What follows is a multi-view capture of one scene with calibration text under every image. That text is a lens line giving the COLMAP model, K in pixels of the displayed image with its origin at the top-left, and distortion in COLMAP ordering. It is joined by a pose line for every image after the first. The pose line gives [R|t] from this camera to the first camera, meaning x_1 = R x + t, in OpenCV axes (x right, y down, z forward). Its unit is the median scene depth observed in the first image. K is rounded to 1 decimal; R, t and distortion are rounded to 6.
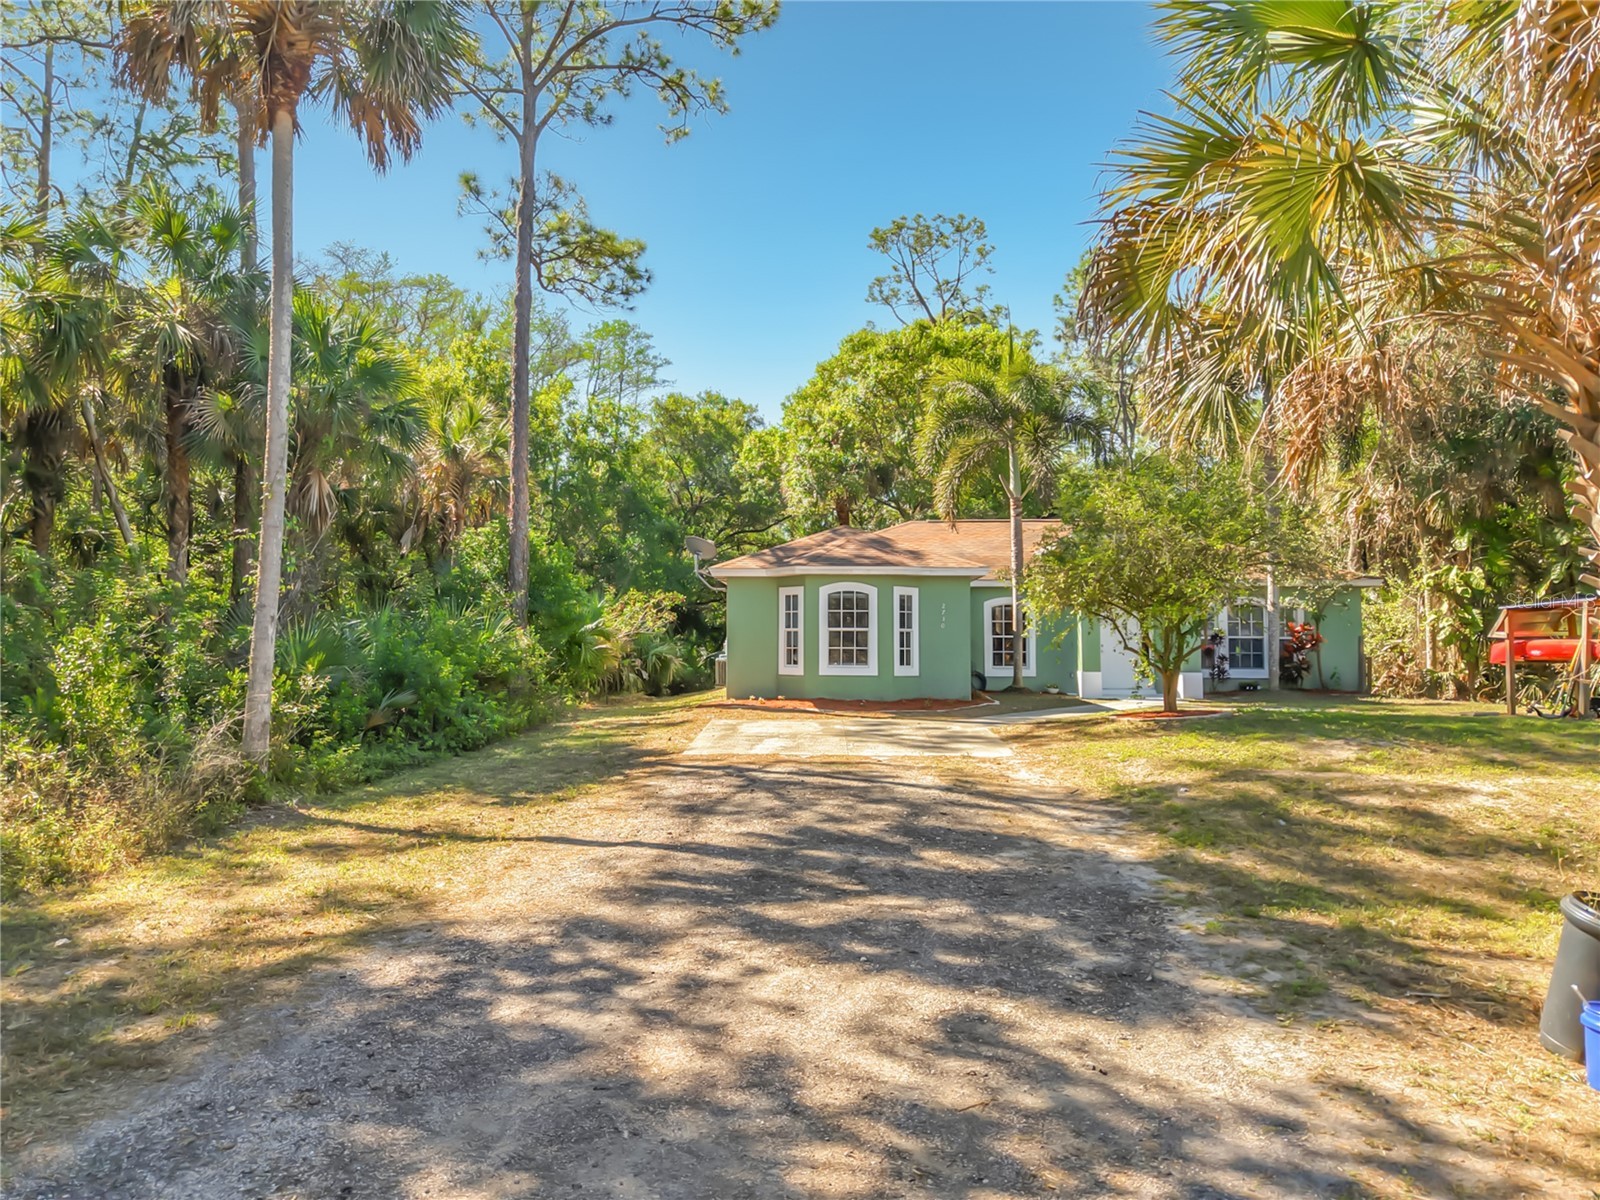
lens RADIAL K [[1072.2, 0, 743.8], [0, 1072.2, 597.4], [0, 0, 1]] dist [0.067286, -0.064624]
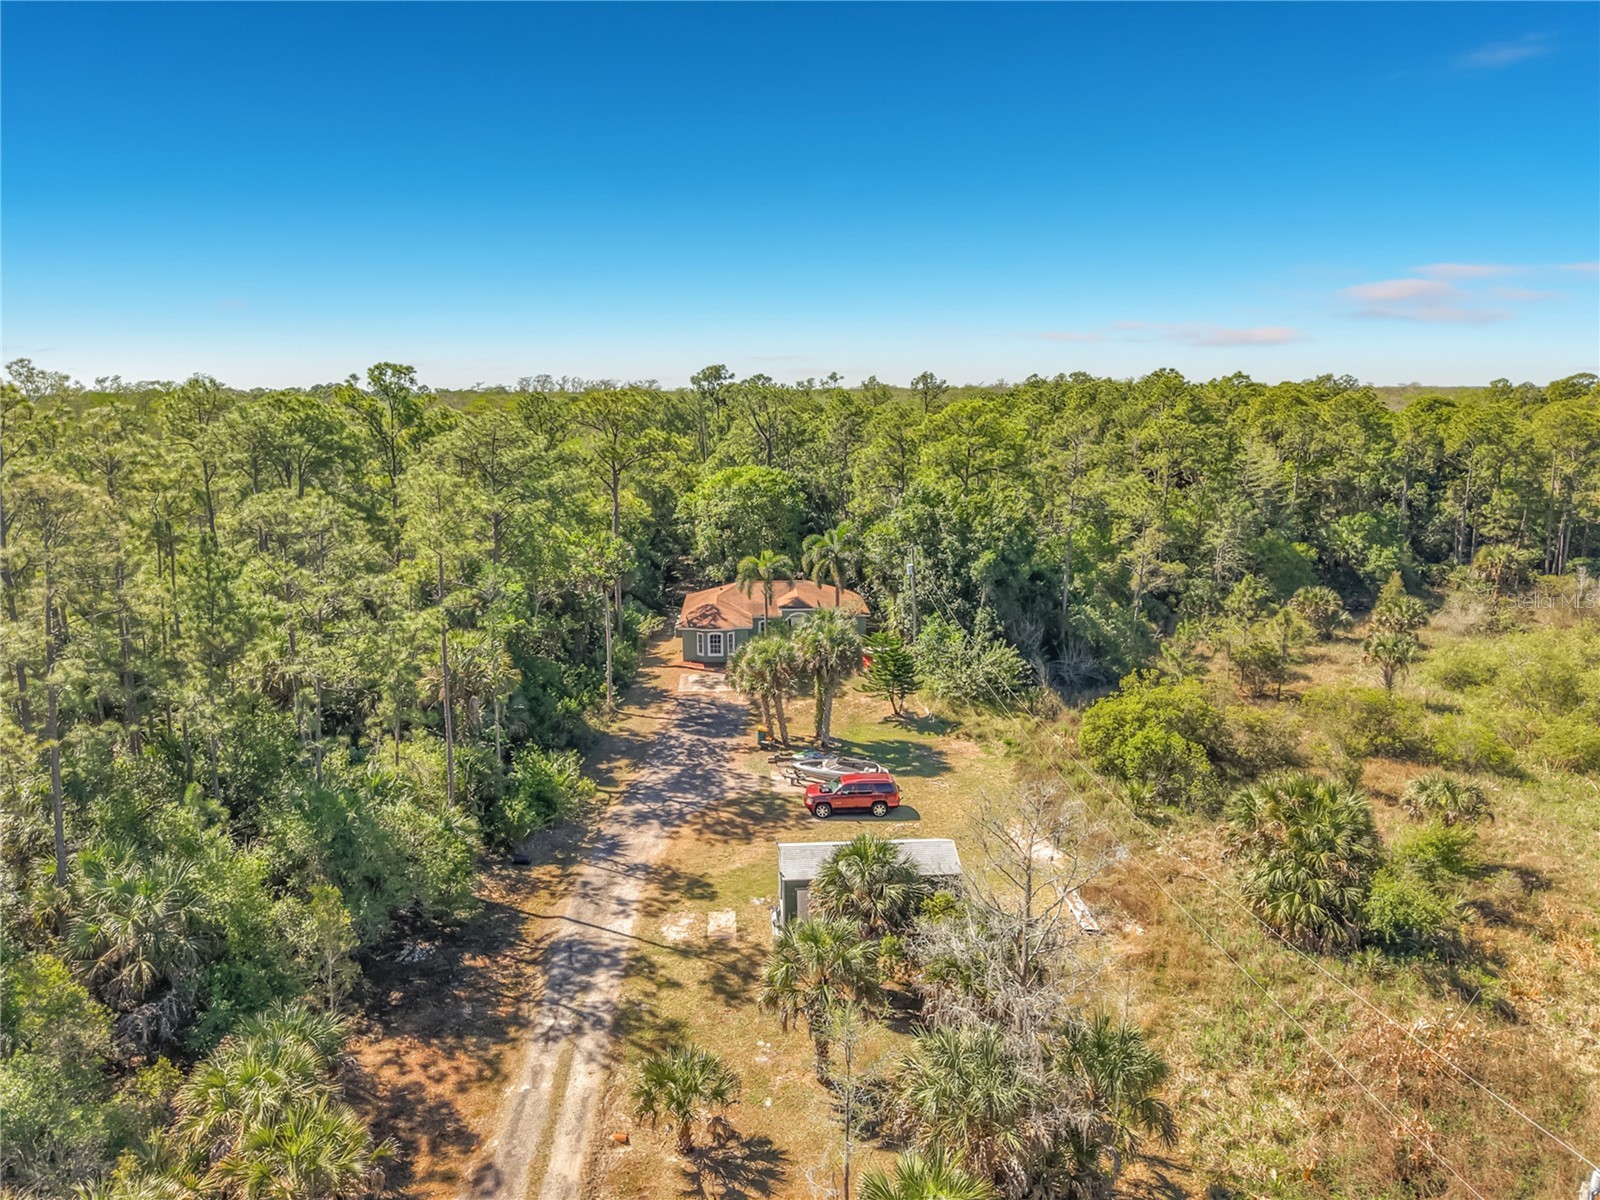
lens RADIAL K [[1098.7, 0, 800.6], [0, 1098.7, 612.7], [0, 0, 1]] dist [0.071717, -0.072519]
pose [[0.992349, -0.031871, 0.119283, -0.051548], [0.001117, 0.968387, 0.249451, -0.858415], [-0.123462, -0.247409, 0.961013, -2.244095]]
